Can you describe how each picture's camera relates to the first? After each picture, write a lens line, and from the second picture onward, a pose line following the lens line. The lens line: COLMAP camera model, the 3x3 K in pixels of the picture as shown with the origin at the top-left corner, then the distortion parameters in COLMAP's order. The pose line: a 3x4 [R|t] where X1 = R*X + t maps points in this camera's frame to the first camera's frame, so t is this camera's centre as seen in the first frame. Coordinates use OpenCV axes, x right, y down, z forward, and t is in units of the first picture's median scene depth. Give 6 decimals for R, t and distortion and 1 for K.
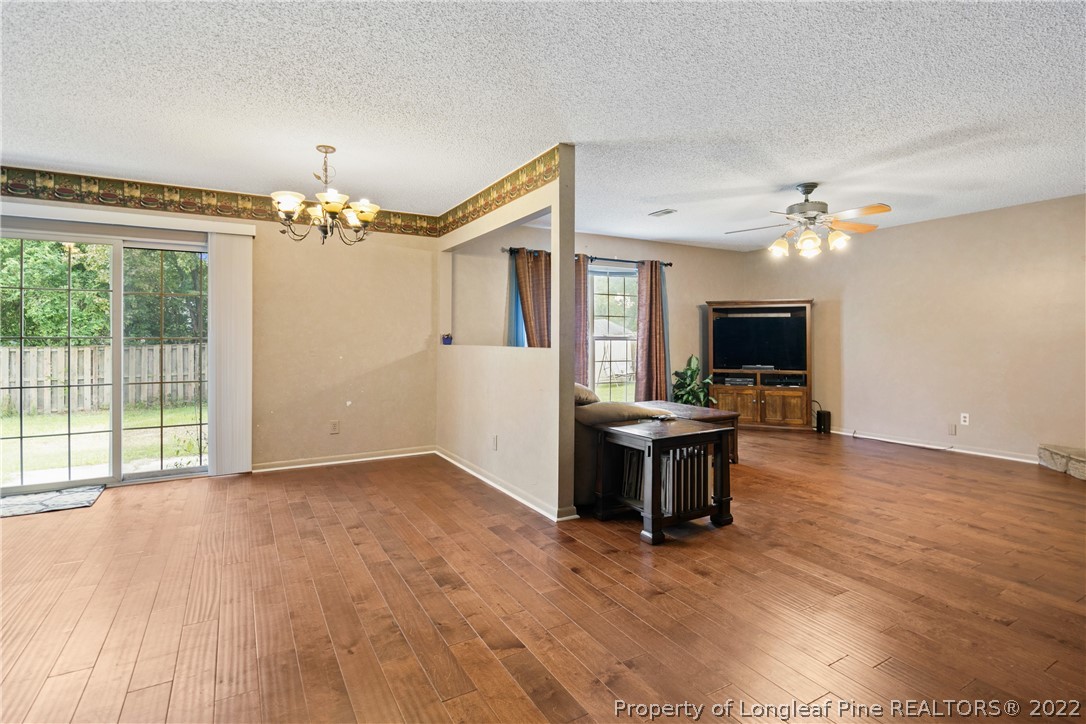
lens RADIAL K [[539.9, 0, 550.4], [0, 539.9, 342.4], [0, 0, 1]] dist [0.000885, 0.000336]
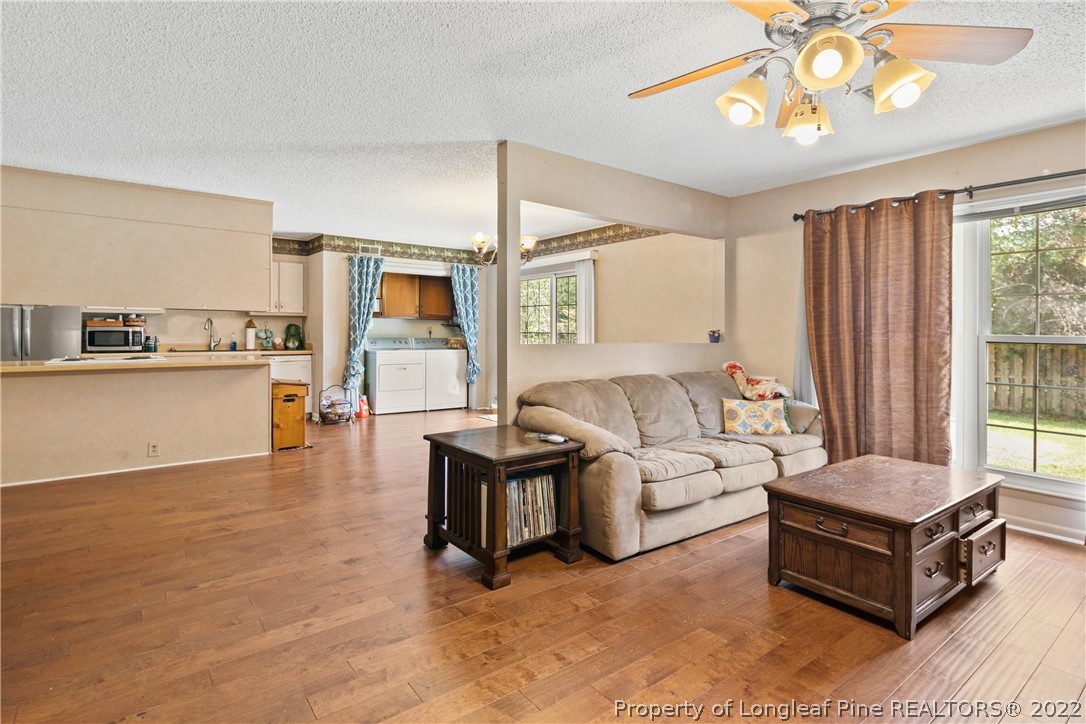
lens RADIAL K [[539.9, 0, 546.6], [0, 539.9, 336.5], [0, 0, 1]] dist [0.001444, -0.000889]
pose [[0.122884, 0.009721, -0.992373, 0.549717], [-0.017281, 0.999821, 0.007654, -0.006480], [0.992271, 0.016208, 0.123030, 0.505951]]
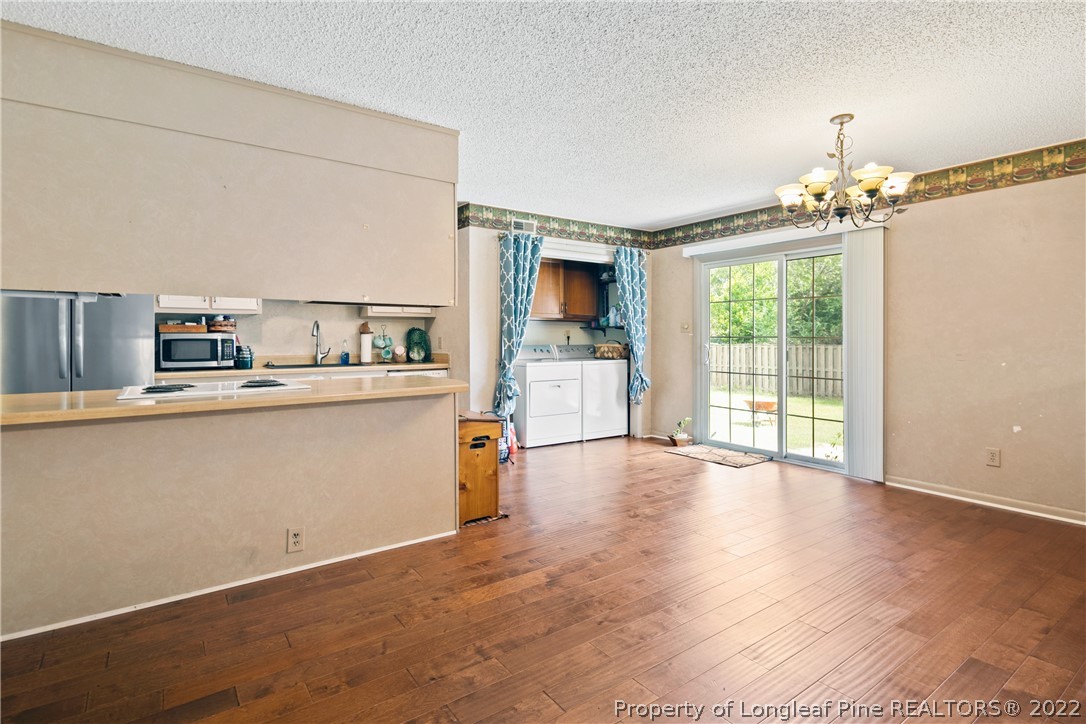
lens RADIAL K [[533.6, 0, 541.0], [0, 533.6, 344.6], [0, 0, 1]] dist [0.001160, -0.000036]
pose [[0.086917, 0.014857, -0.996105, 0.212453], [-0.009007, 0.999860, 0.014128, -0.002518], [0.996175, 0.007744, 0.087038, 0.238517]]
